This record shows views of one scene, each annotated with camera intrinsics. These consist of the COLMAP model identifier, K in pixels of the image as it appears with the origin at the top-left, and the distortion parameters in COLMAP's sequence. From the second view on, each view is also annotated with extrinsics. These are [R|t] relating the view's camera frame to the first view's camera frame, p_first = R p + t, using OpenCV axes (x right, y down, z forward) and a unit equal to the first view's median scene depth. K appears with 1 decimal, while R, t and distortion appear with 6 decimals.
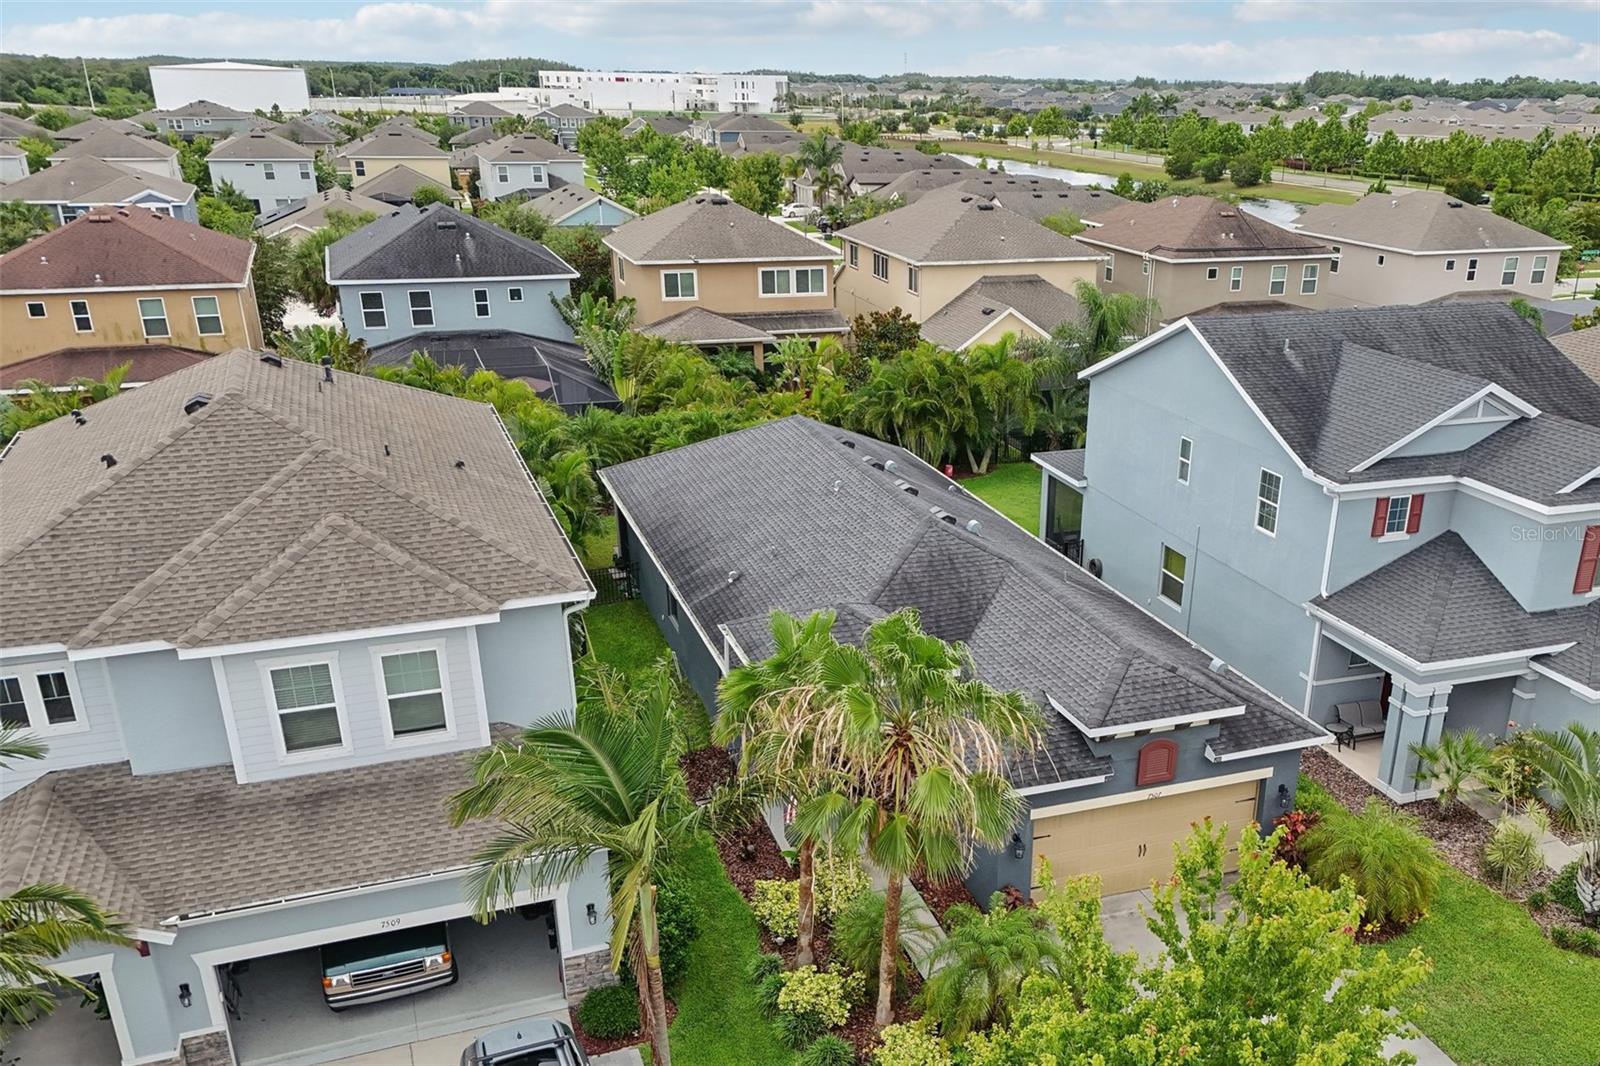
lens RADIAL K [[1362.7, 0, 920.1], [0, 1362.7, 690.4], [0, 0, 1]] dist [0.047858, -0.019757]
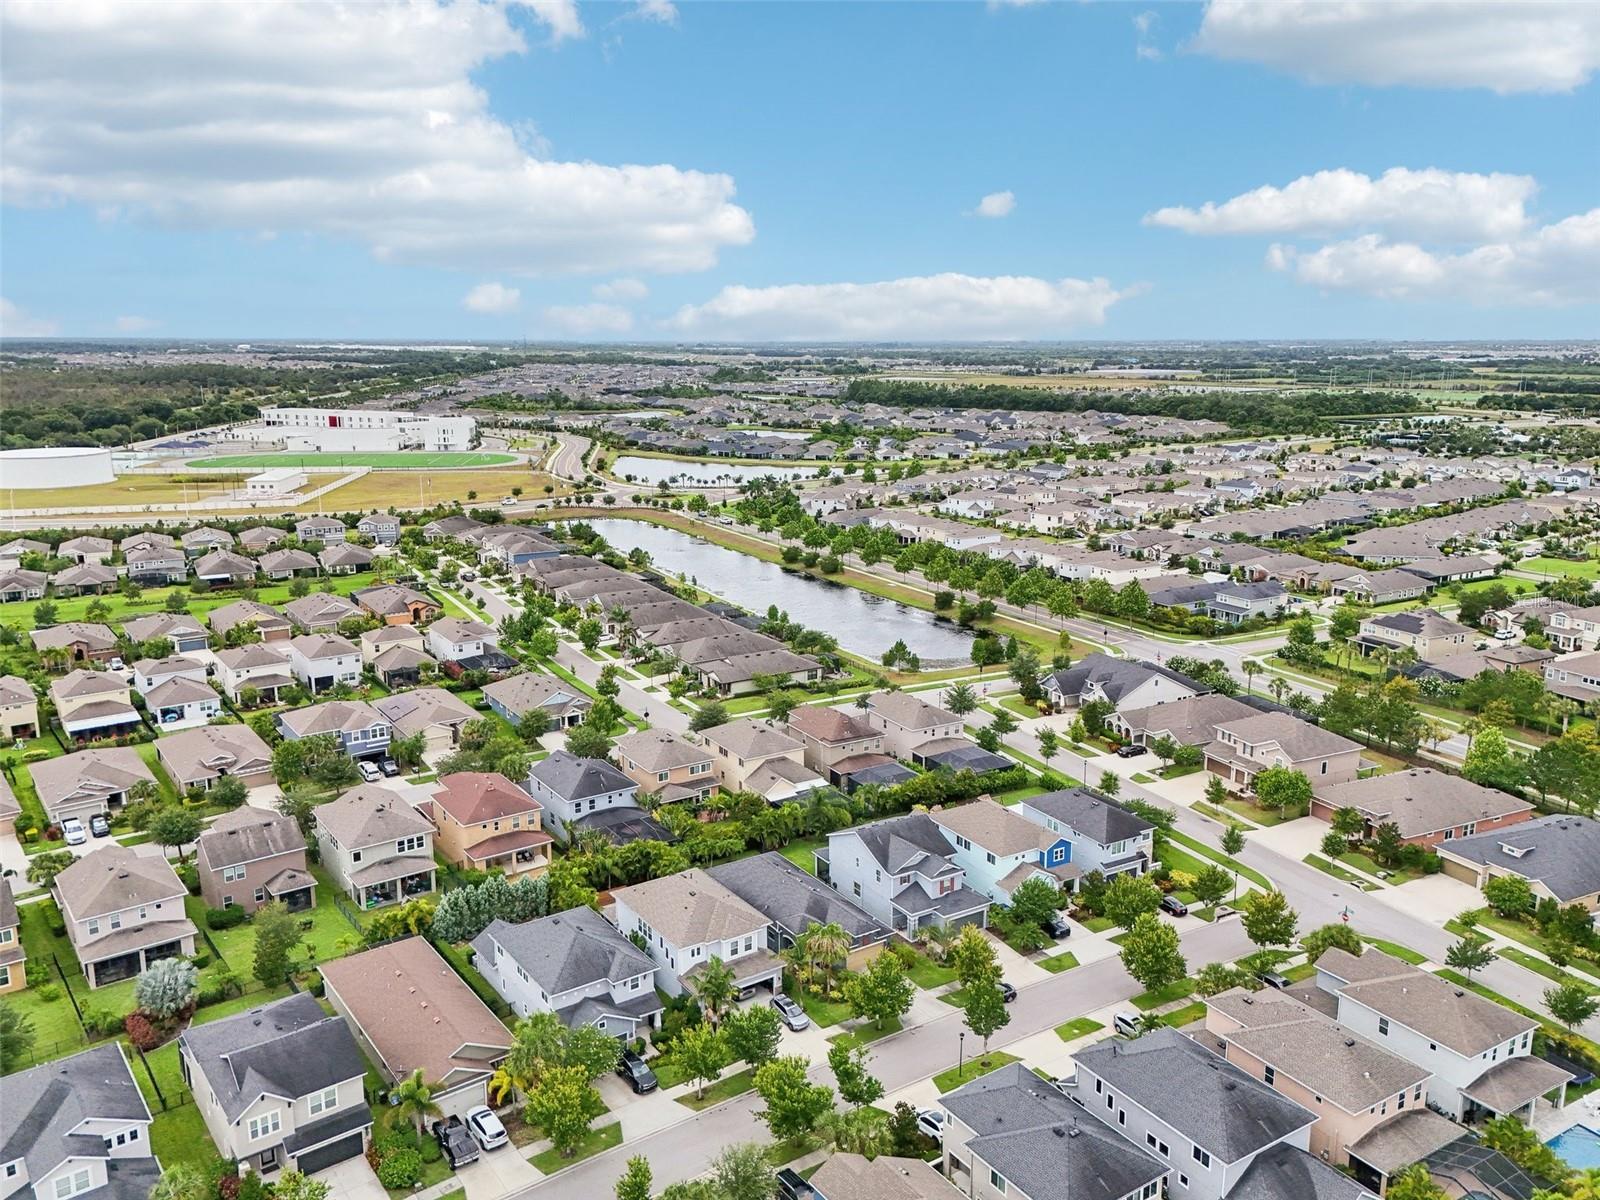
lens RADIAL K [[1208.9, 0, 796.6], [0, 1208.9, 590.3], [0, 0, 1]] dist [0.090209, -0.107900]
pose [[0.977482, -0.056305, 0.203368, -0.801334], [0.098312, 0.974273, -0.202798, -0.279624], [-0.186717, 0.218225, 0.957870, -3.111994]]
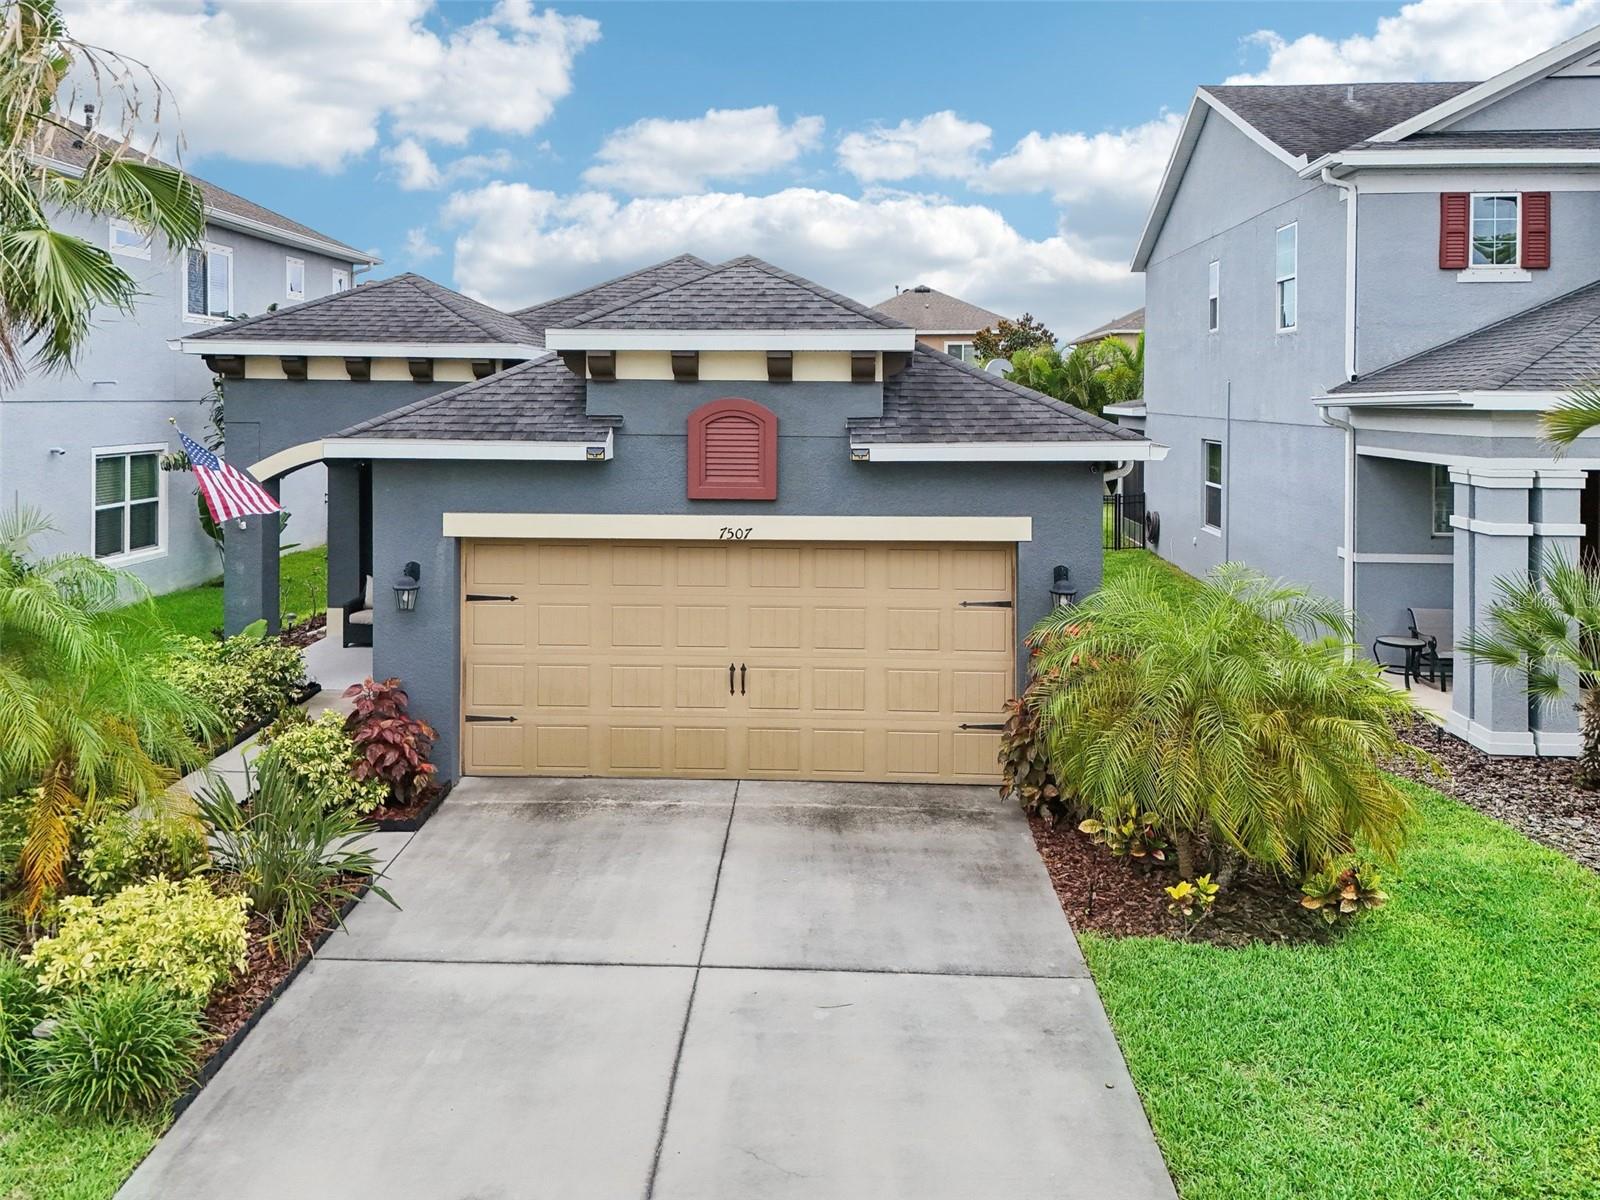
lens RADIAL K [[1254.5, 0, 799.0], [0, 1254.5, 401.8], [0, 0, 1]] dist [0.036709, -0.005699]
pose [[0.916461, -0.006820, -0.400066, 0.287554], [-0.155181, 0.915538, -0.371091, 0.151621], [0.368807, 0.402173, 0.837997, 0.497414]]
